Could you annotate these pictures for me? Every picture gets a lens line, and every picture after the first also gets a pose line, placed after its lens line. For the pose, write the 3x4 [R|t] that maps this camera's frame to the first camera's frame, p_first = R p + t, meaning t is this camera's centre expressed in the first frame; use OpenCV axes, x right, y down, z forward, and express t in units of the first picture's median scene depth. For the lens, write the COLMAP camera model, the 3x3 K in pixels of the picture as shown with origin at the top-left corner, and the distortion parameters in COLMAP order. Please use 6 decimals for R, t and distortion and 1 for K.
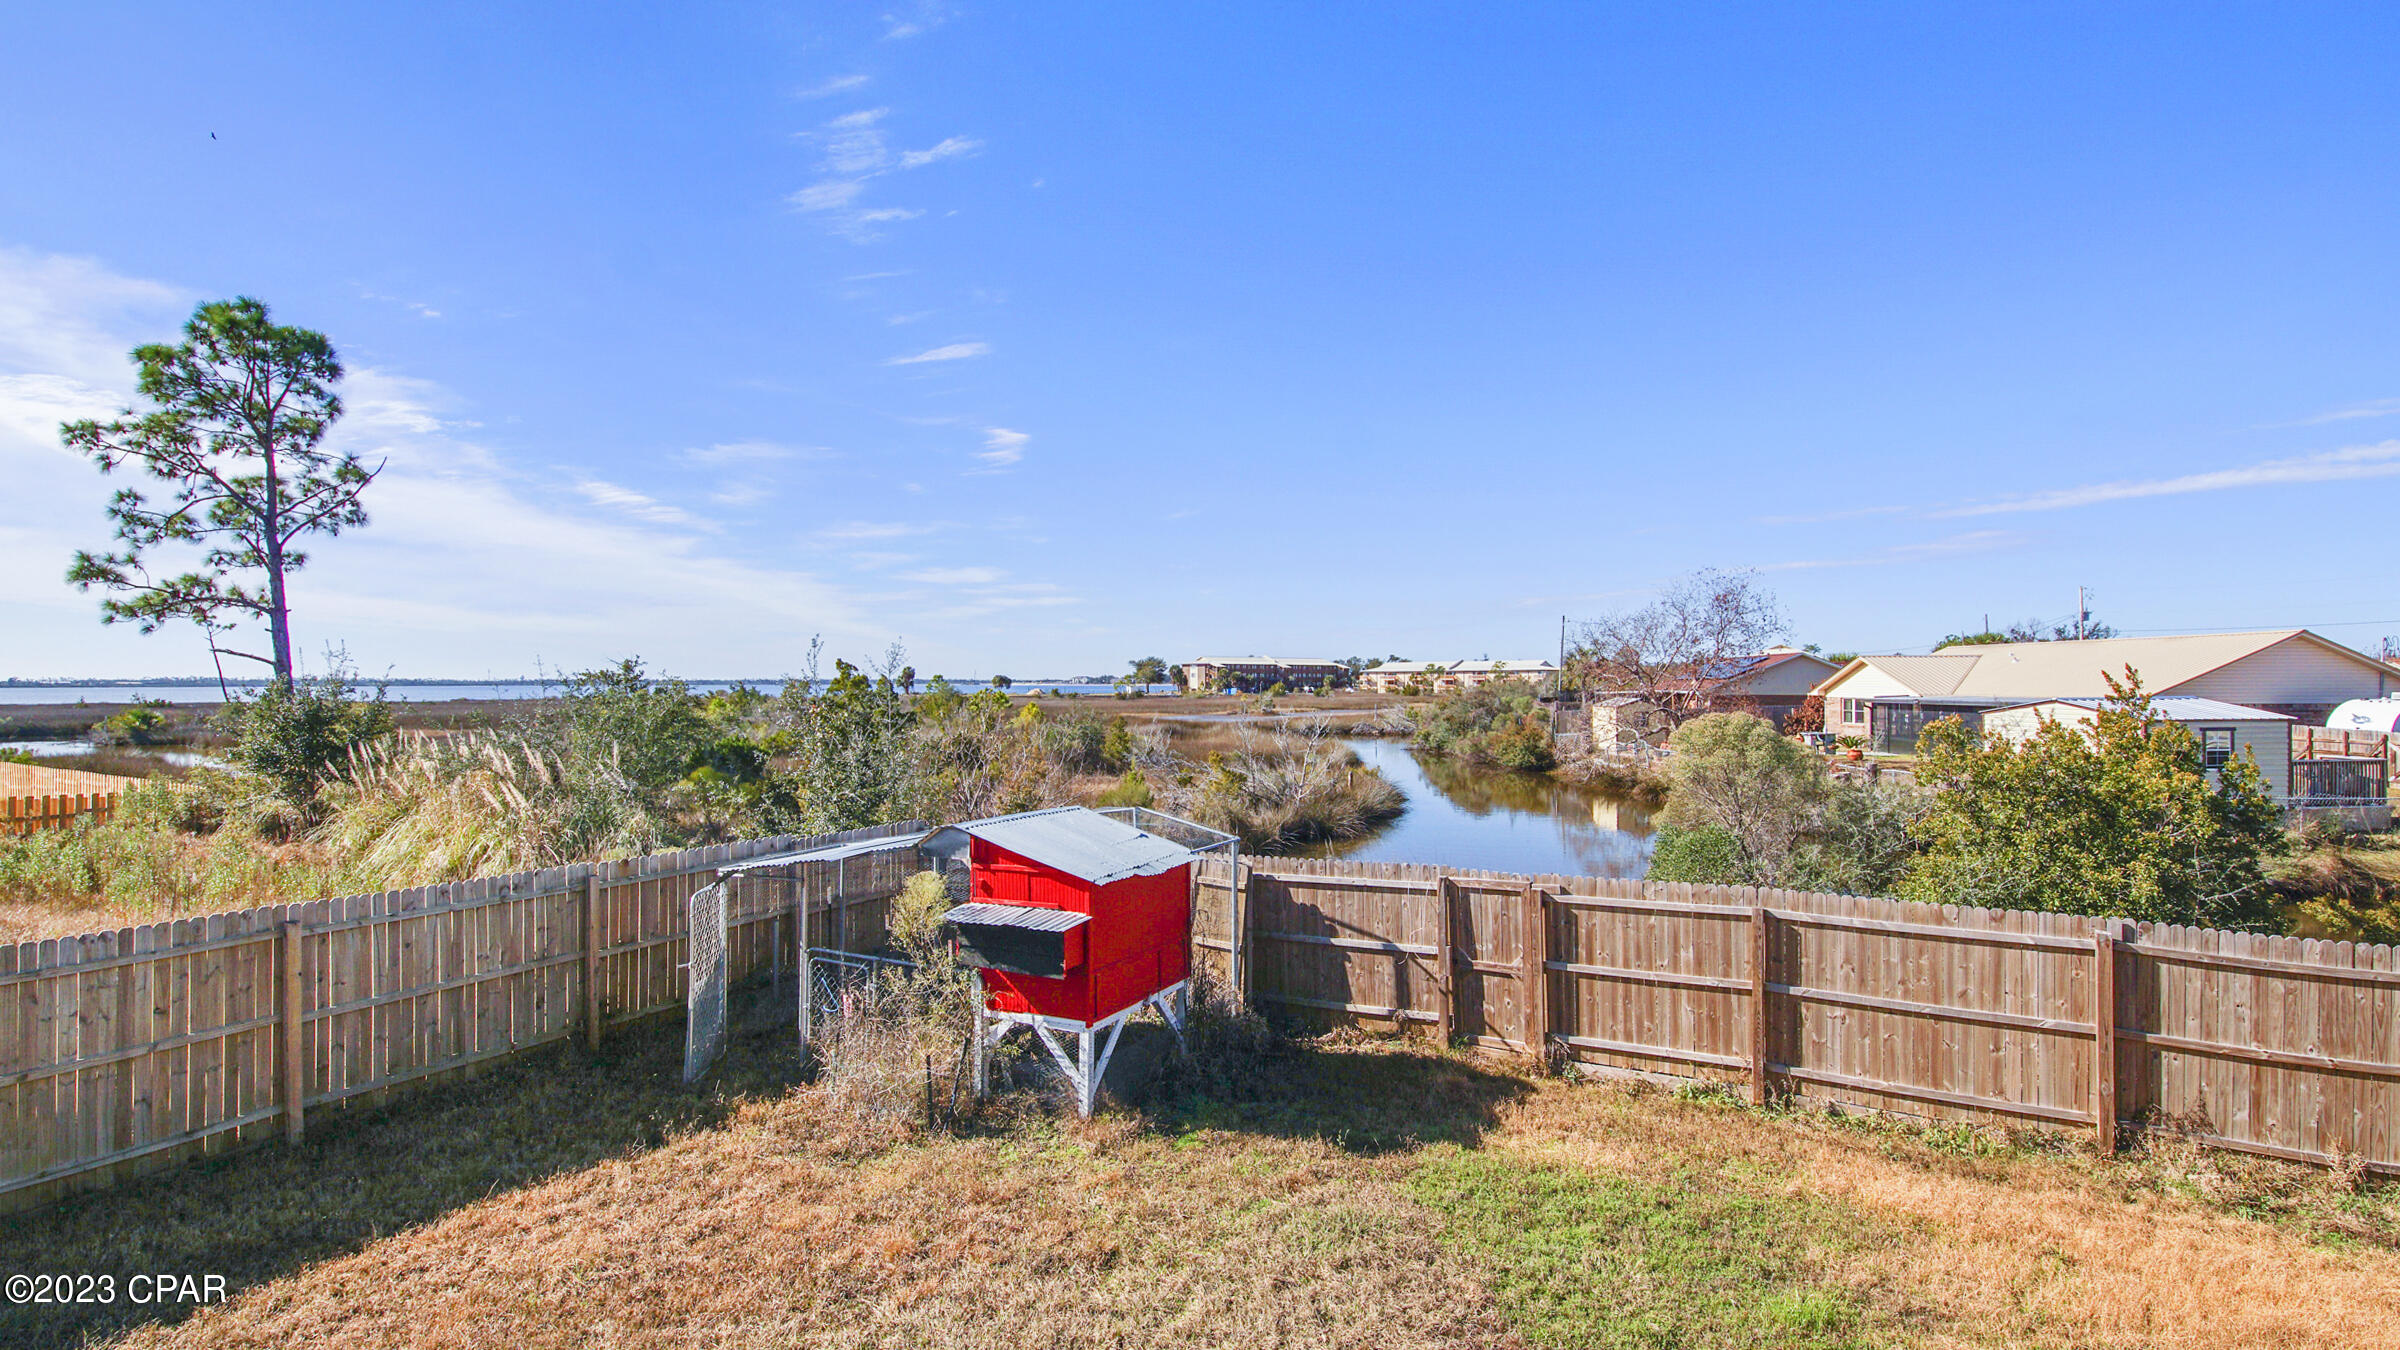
lens RADIAL K [[1067.6, 0, 1204.1], [0, 1067.6, 690.5], [0, 0, 1]] dist [0.035063, -0.019834]
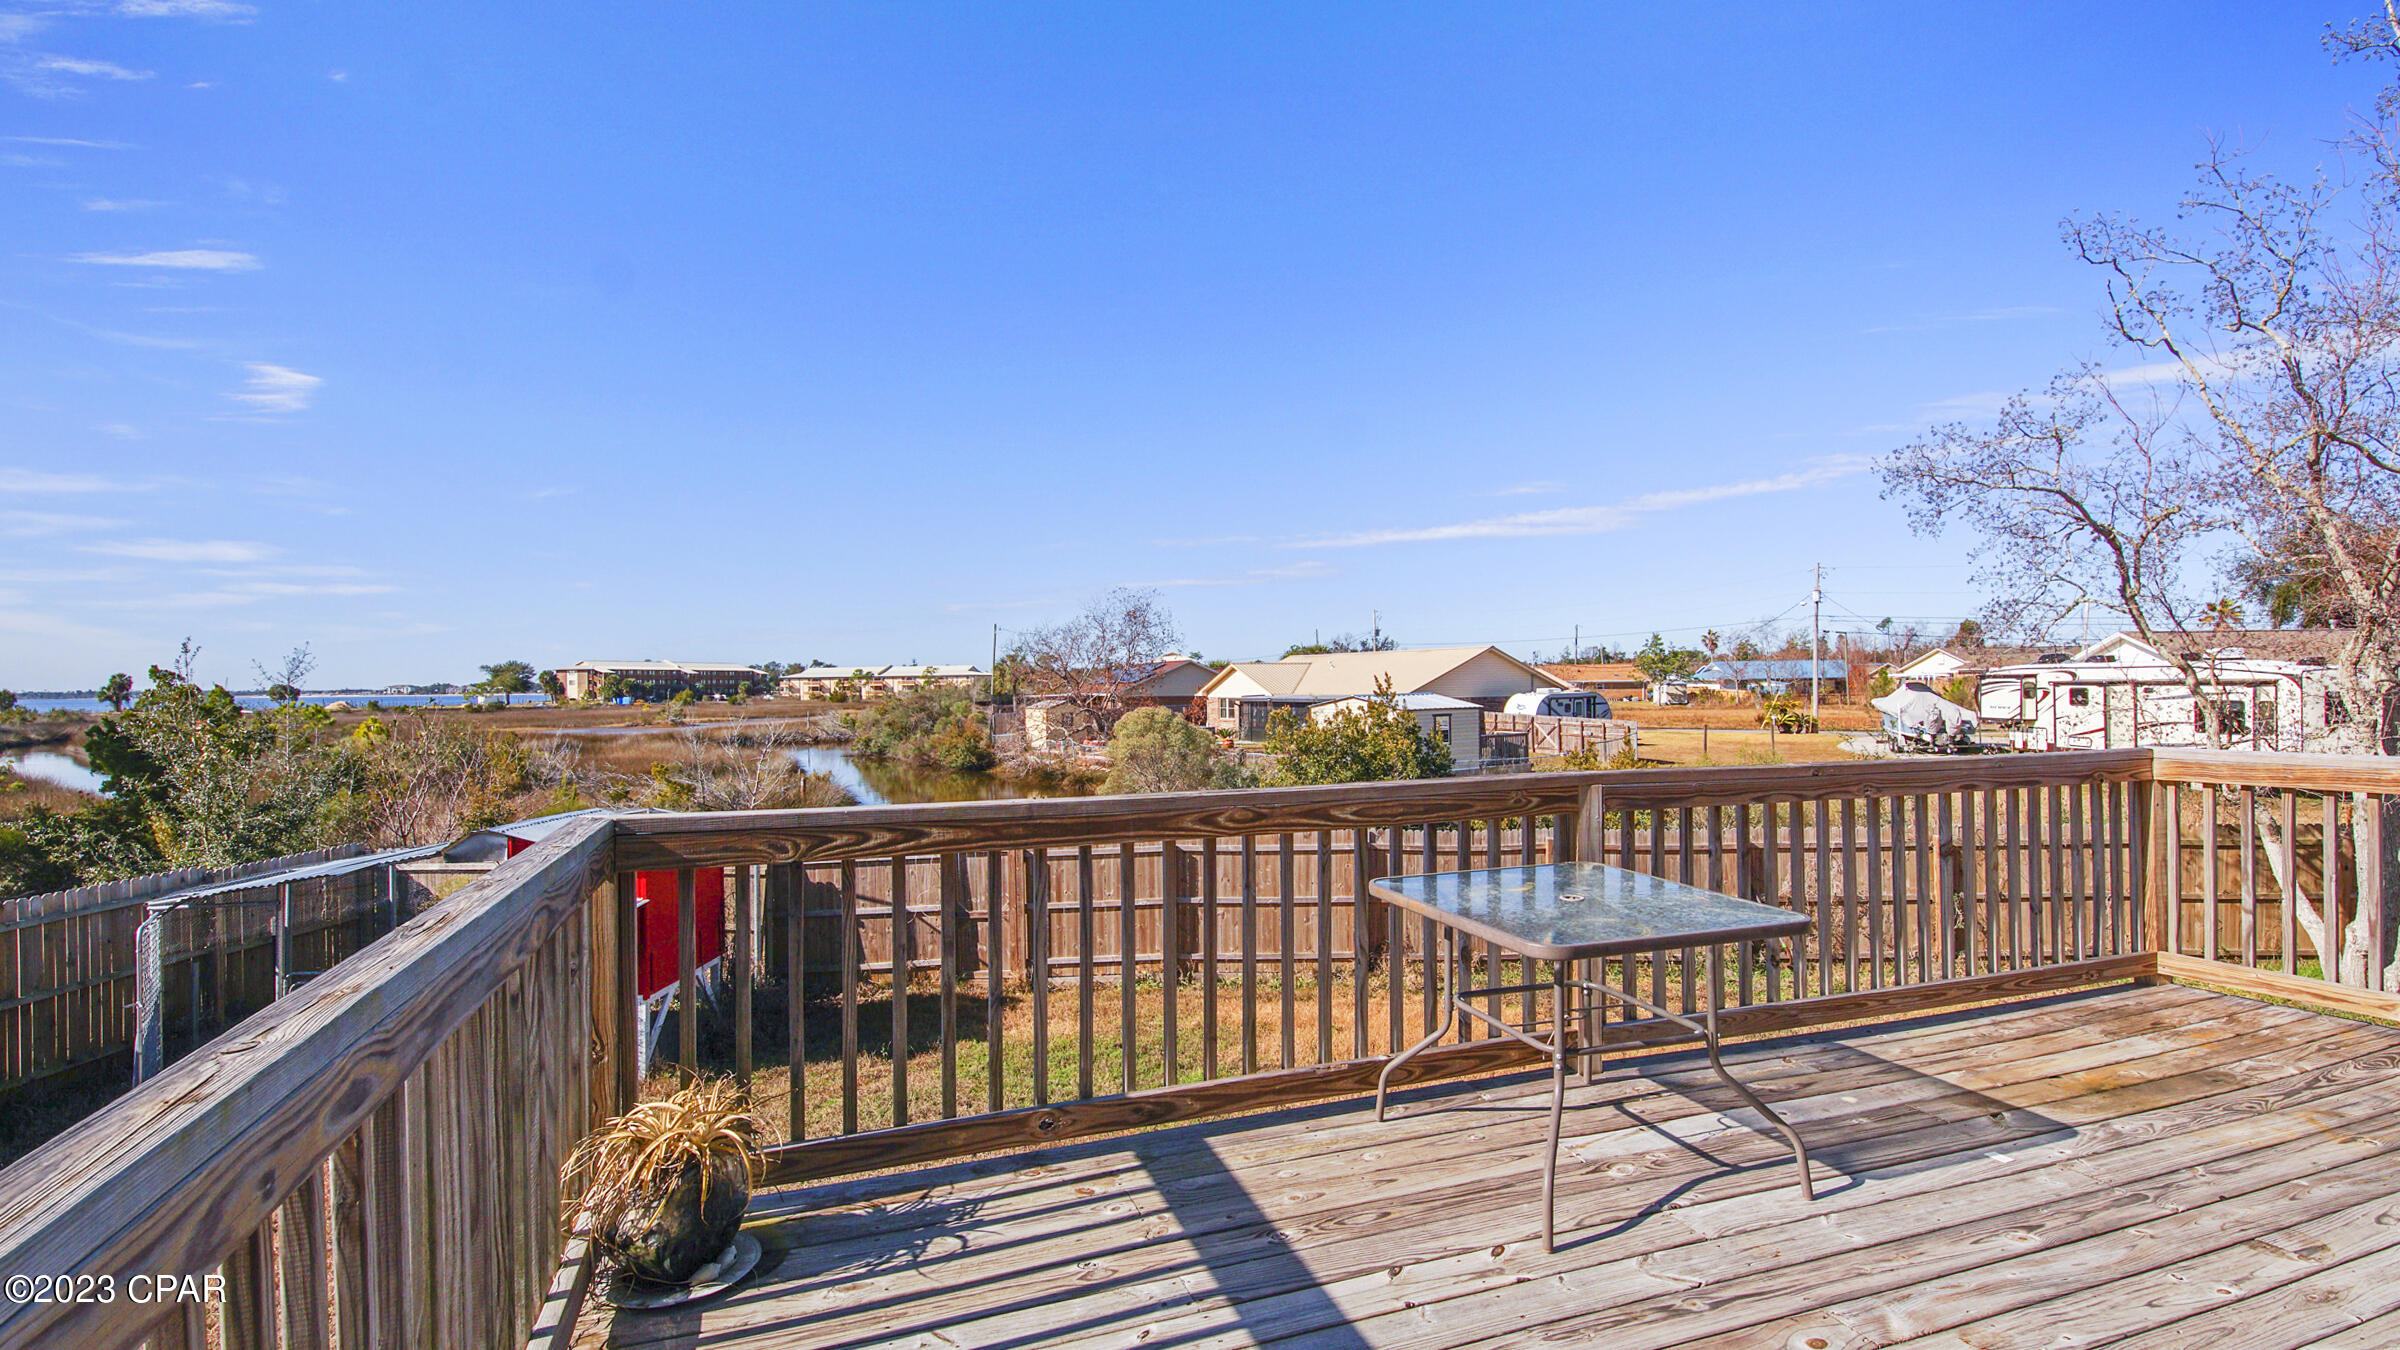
lens RADIAL K [[1090.2, 0, 1200.0], [0, 1090.2, 675.0], [0, 0, 1]] dist [0.034948, -0.022016]
pose [[0.869301, -0.003757, 0.494268, -0.039749], [0.013267, 0.999788, -0.015733, 0.000564], [-0.494105, 0.020234, 0.869167, -0.066624]]
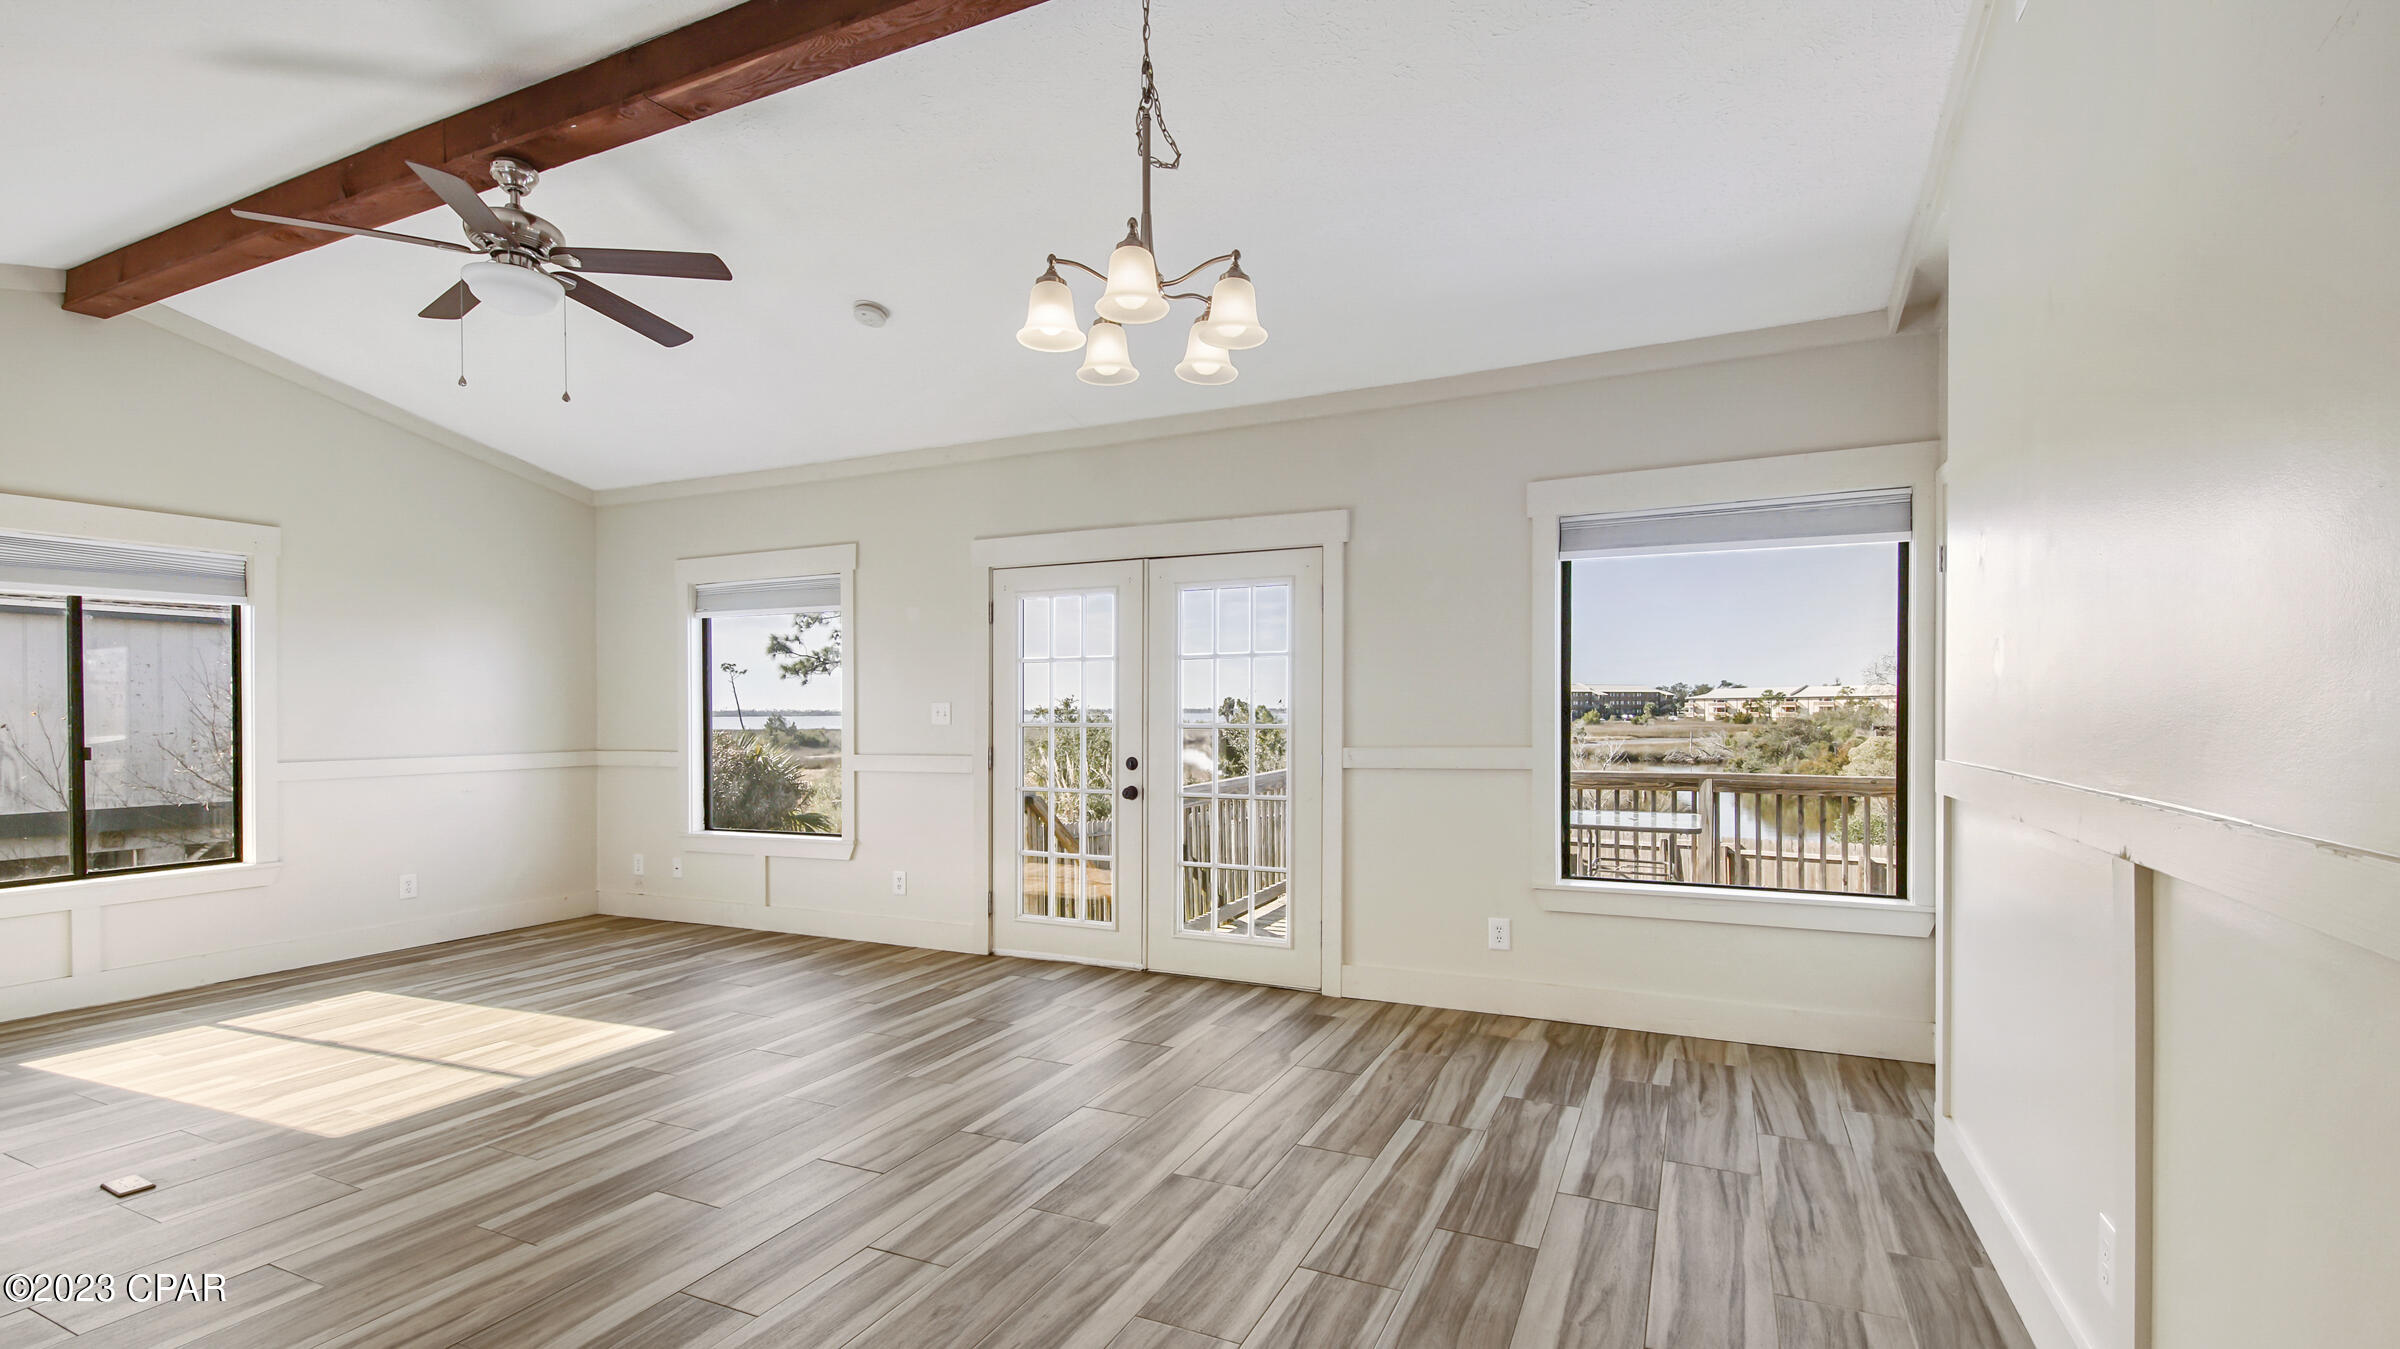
lens RADIAL K [[1074.7, 0, 1201.0], [0, 1074.7, 700.6], [0, 0, 1]] dist [0.034440, -0.021109]
pose [[0.959782, -0.006494, -0.280672, 0.008581], [0.001905, 0.999860, -0.016619, -0.002152], [0.280740, 0.015416, 0.959660, -0.221908]]
